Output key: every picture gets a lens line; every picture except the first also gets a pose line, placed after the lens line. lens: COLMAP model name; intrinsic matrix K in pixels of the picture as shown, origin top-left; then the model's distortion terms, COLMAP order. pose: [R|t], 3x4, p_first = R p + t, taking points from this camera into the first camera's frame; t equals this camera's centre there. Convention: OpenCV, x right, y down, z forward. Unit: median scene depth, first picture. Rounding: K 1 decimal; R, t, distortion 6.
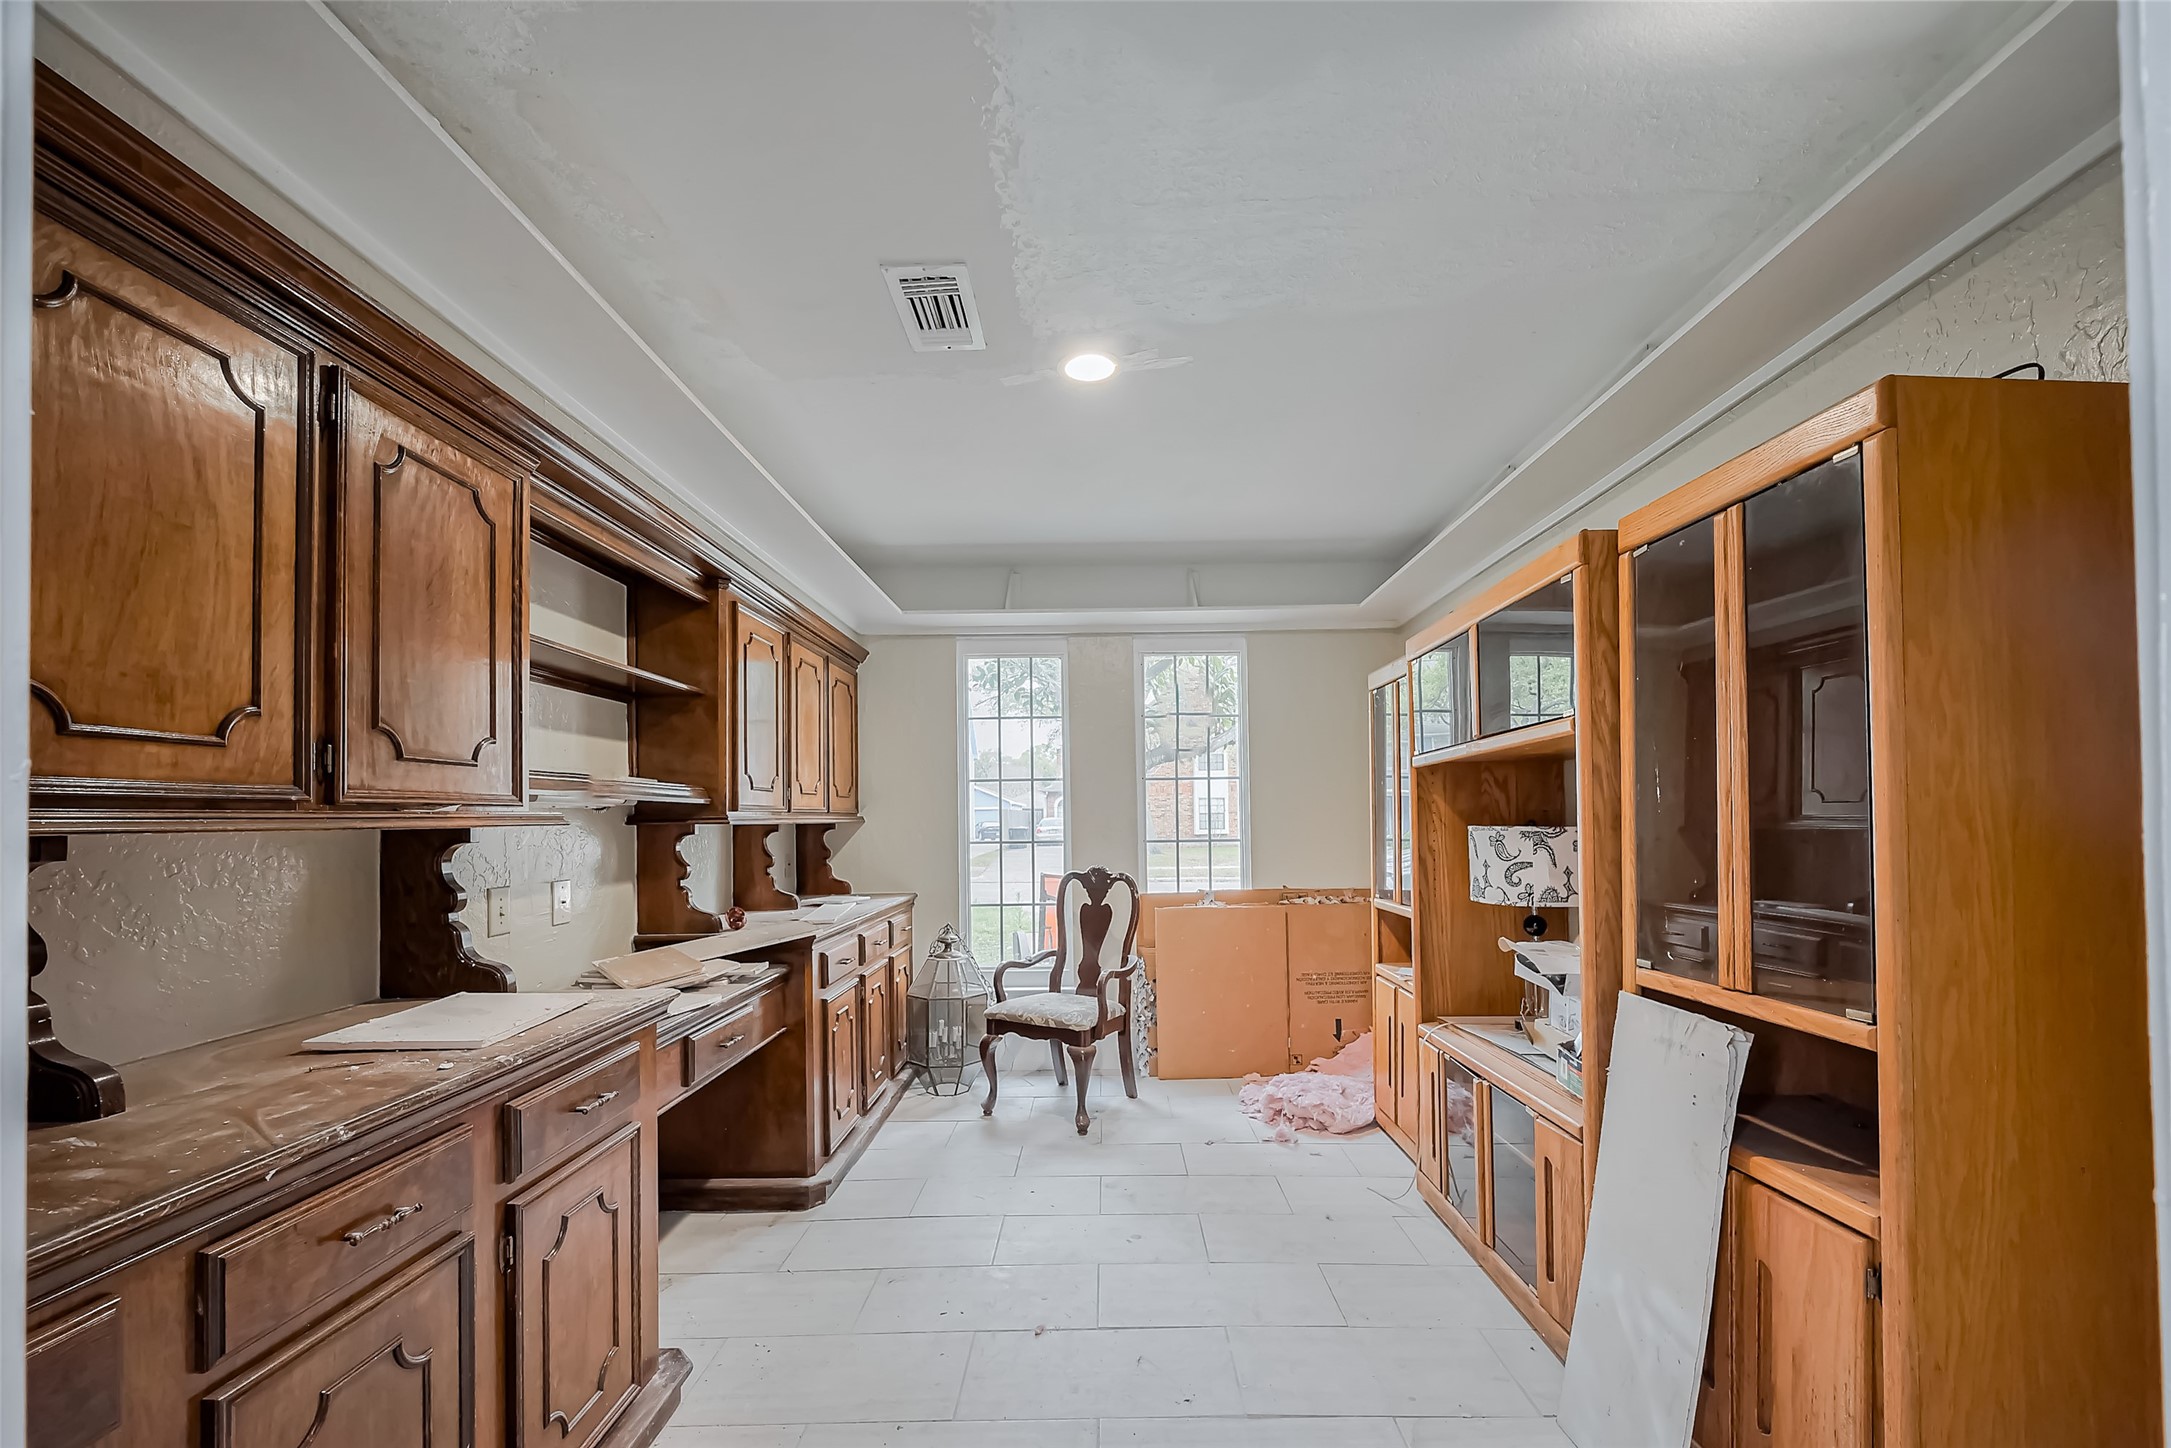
lens RADIAL K [[853.2, 0, 1095.3], [0, 853.2, 807.5], [0, 0, 1]] dist [-0.001741, -0.000042]
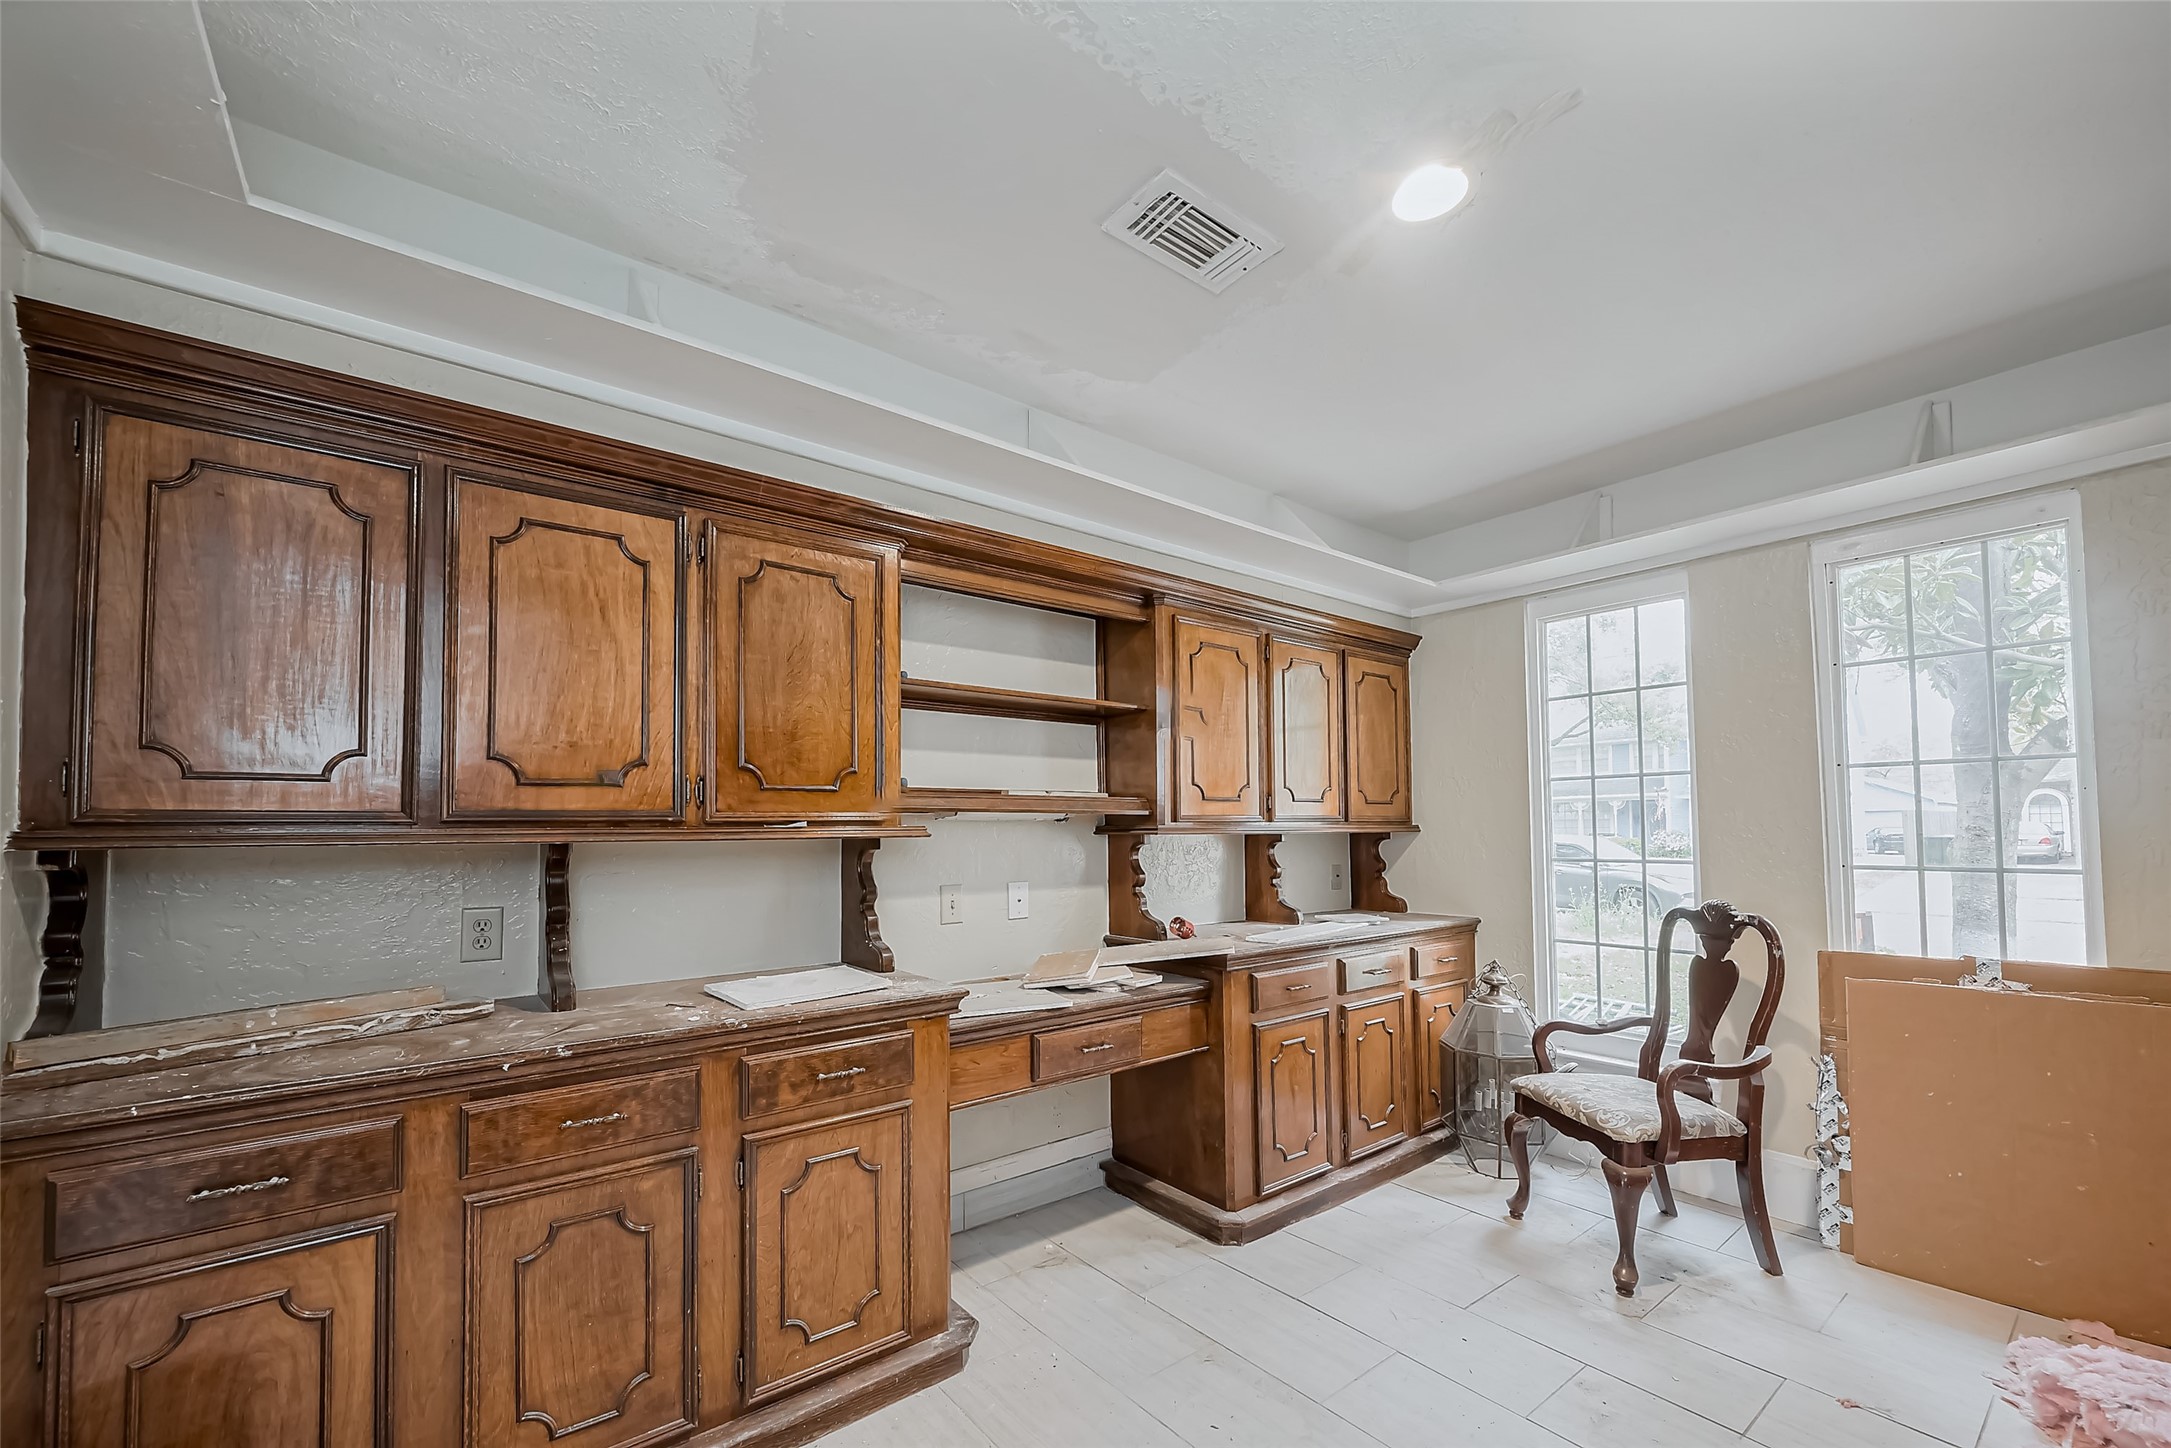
lens RADIAL K [[853.2, 0, 1096.6], [0, 853.2, 805.7], [0, 0, 1]] dist [-0.001741, -0.000042]
pose [[0.626482, -0.014724, -0.779297, 0.247376], [0.009621, 0.999891, -0.011157, -0.003730], [0.779376, -0.000508, 0.626556, 0.235490]]
